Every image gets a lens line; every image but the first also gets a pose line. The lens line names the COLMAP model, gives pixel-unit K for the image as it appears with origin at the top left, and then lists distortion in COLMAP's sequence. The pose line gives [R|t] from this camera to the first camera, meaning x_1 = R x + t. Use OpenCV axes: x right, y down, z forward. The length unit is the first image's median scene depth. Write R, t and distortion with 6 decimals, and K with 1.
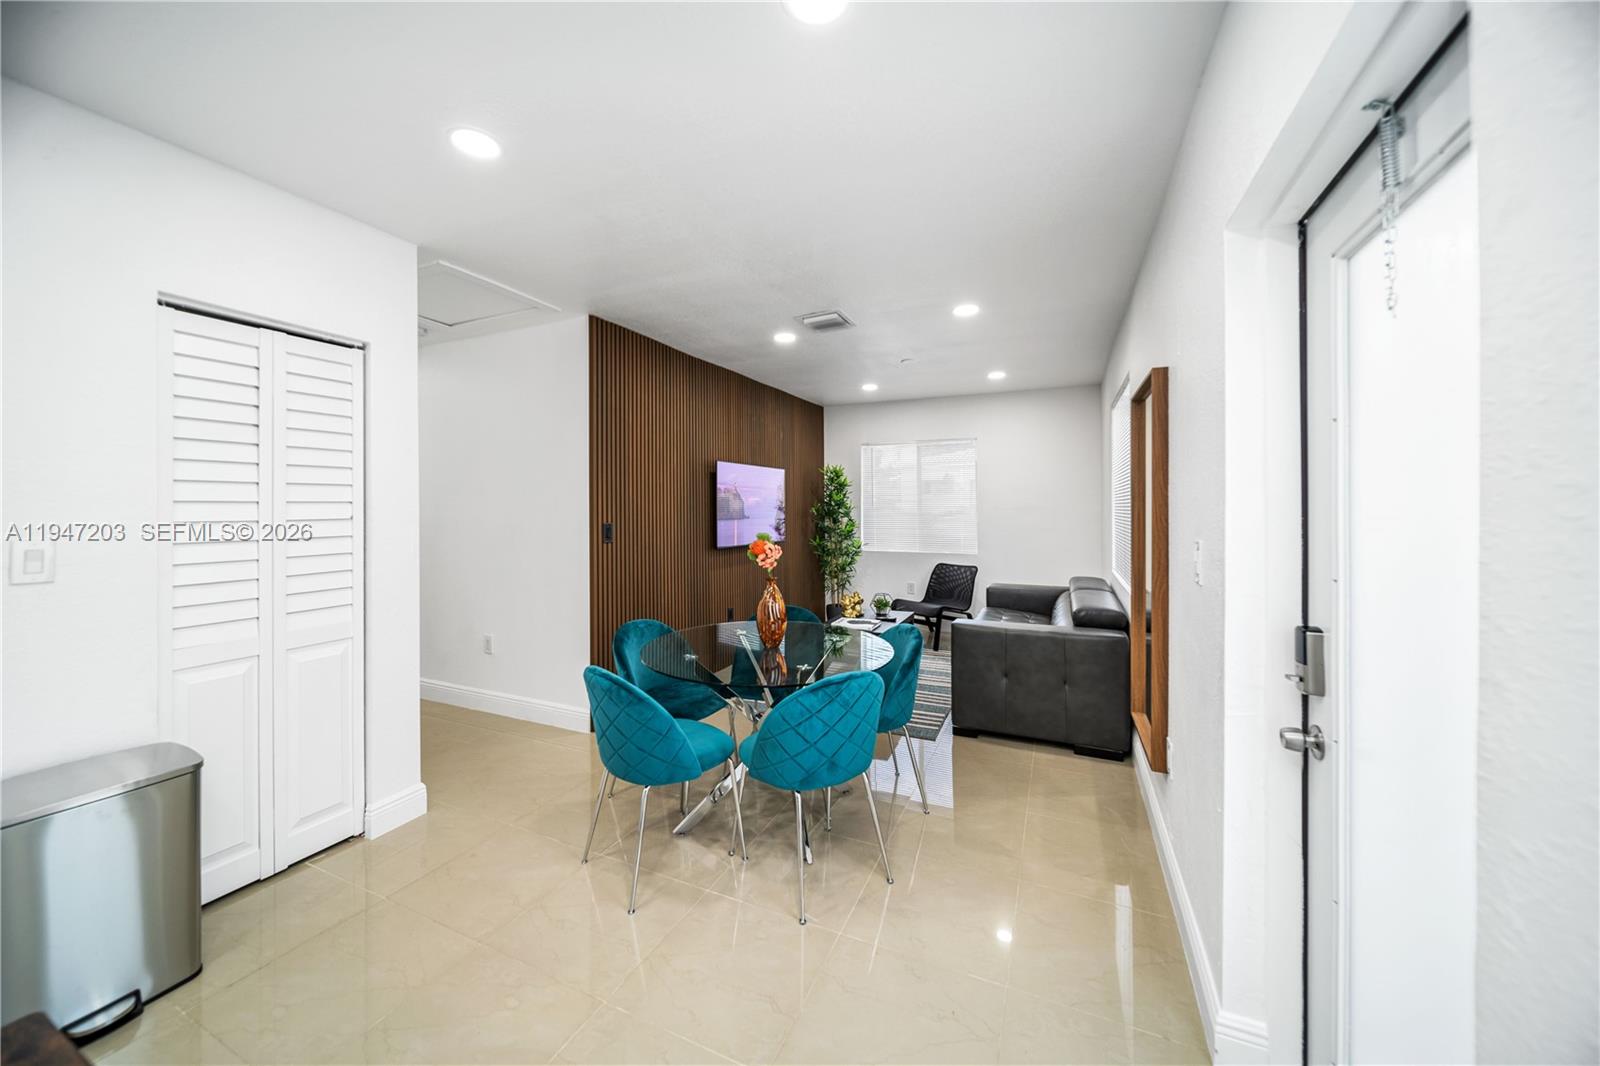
lens RADIAL K [[580.8, 0, 797.9], [0, 580.8, 502.1], [0, 0, 1]] dist [-0.000285, -0.000066]
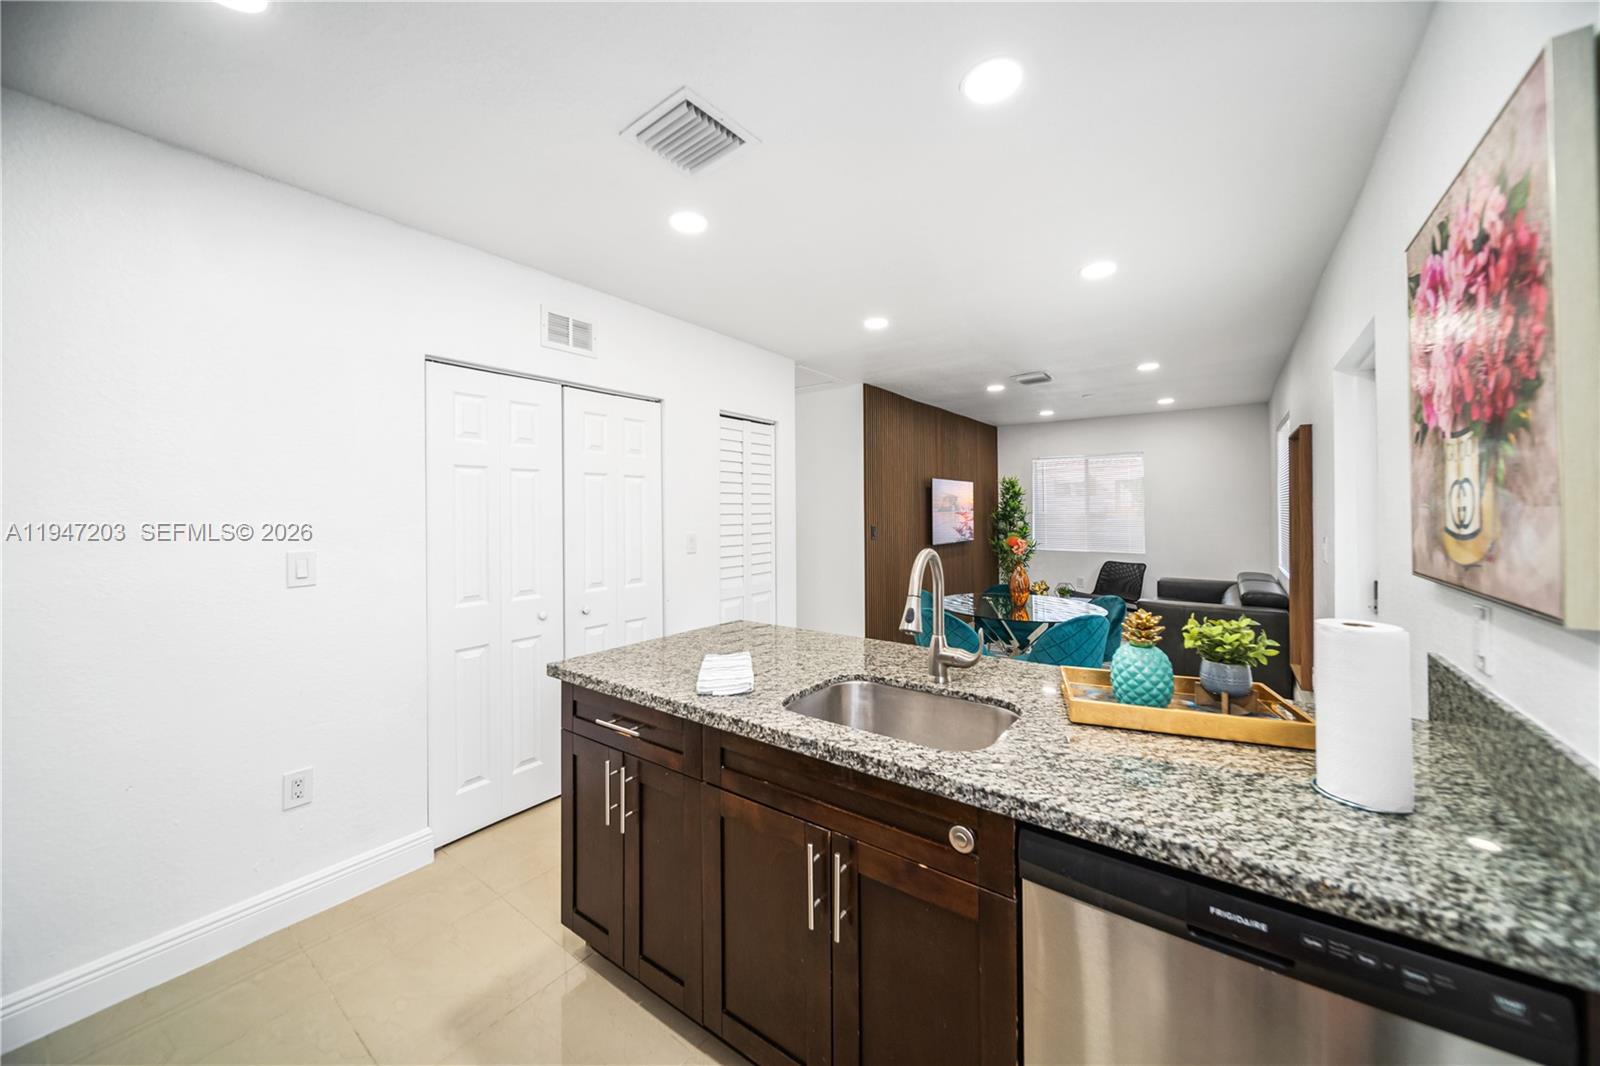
lens RADIAL K [[577.1, 0, 794.1], [0, 577.1, 506.5], [0, 0, 1]] dist [-0.000830, -0.000062]
pose [[0.976901, -0.005137, -0.213631, -0.152361], [0.005823, 0.999980, 0.002583, -0.011581], [0.213614, -0.003768, 0.976911, -0.318670]]
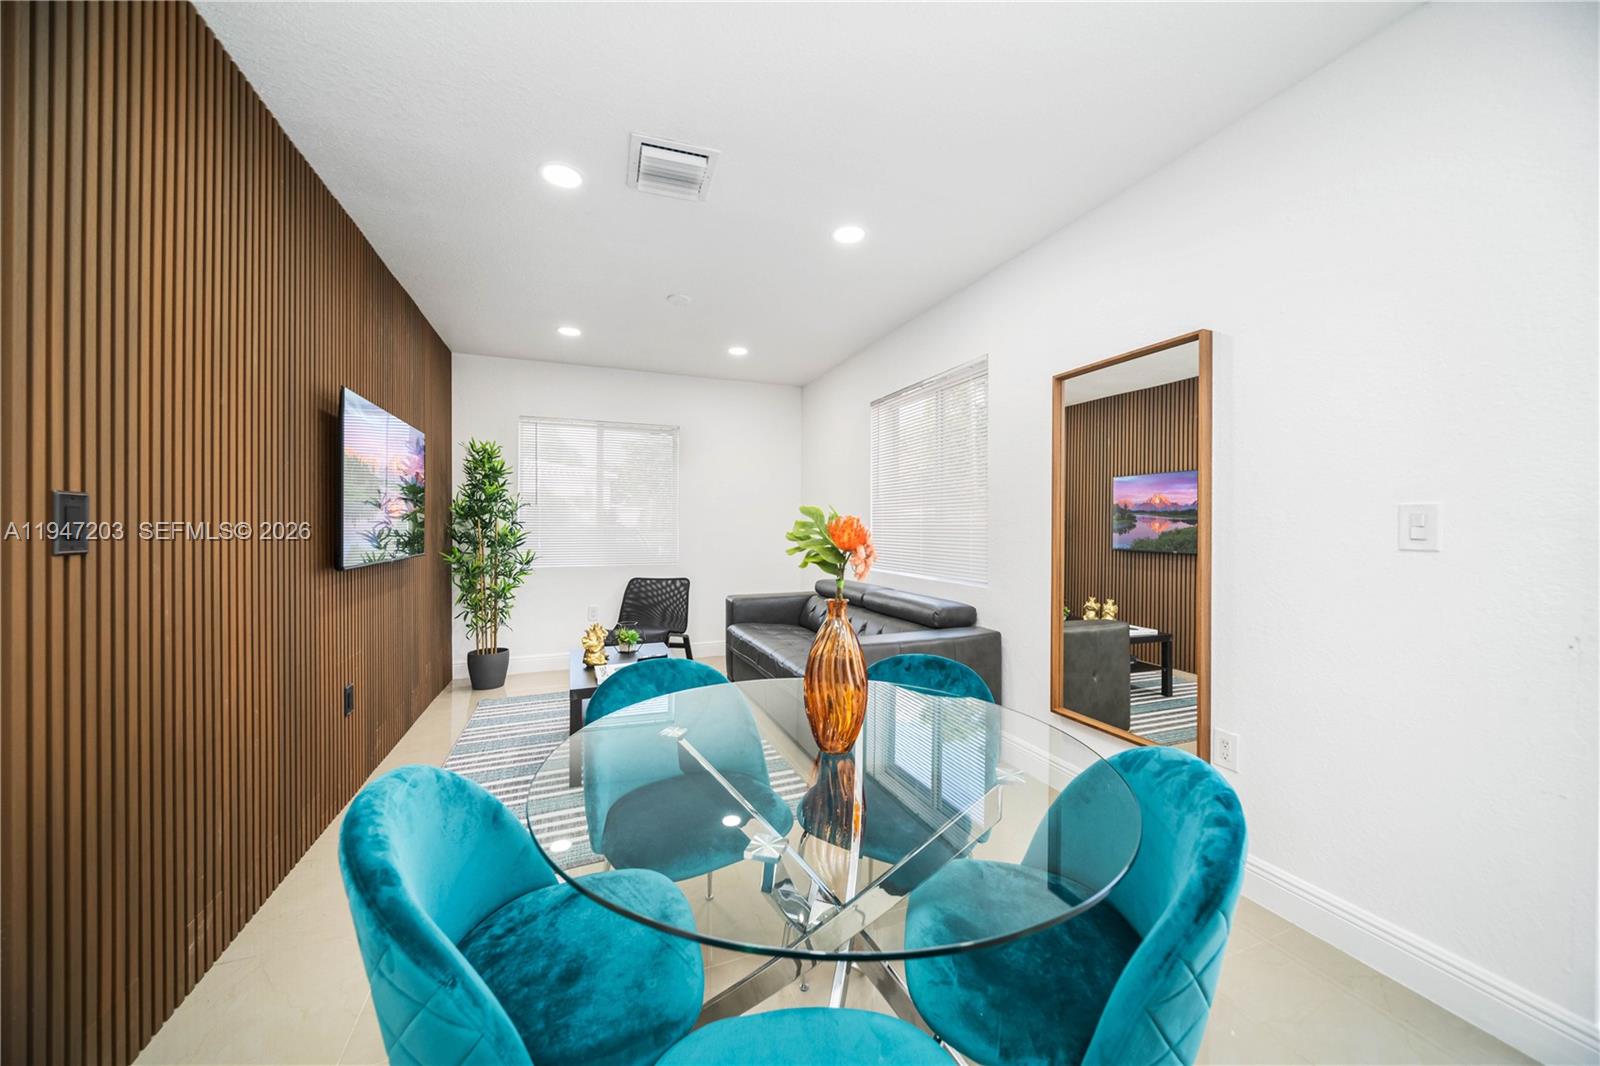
lens RADIAL K [[575.6, 0, 804.0], [0, 575.6, 497.9], [0, 0, 1]] dist [-0.001880, -0.000334]
pose [[0.693396, 0.038489, 0.719528, -0.206758], [-0.010667, 0.999011, -0.043159, 0.035787], [-0.720477, 0.022252, 0.693121, 0.361860]]
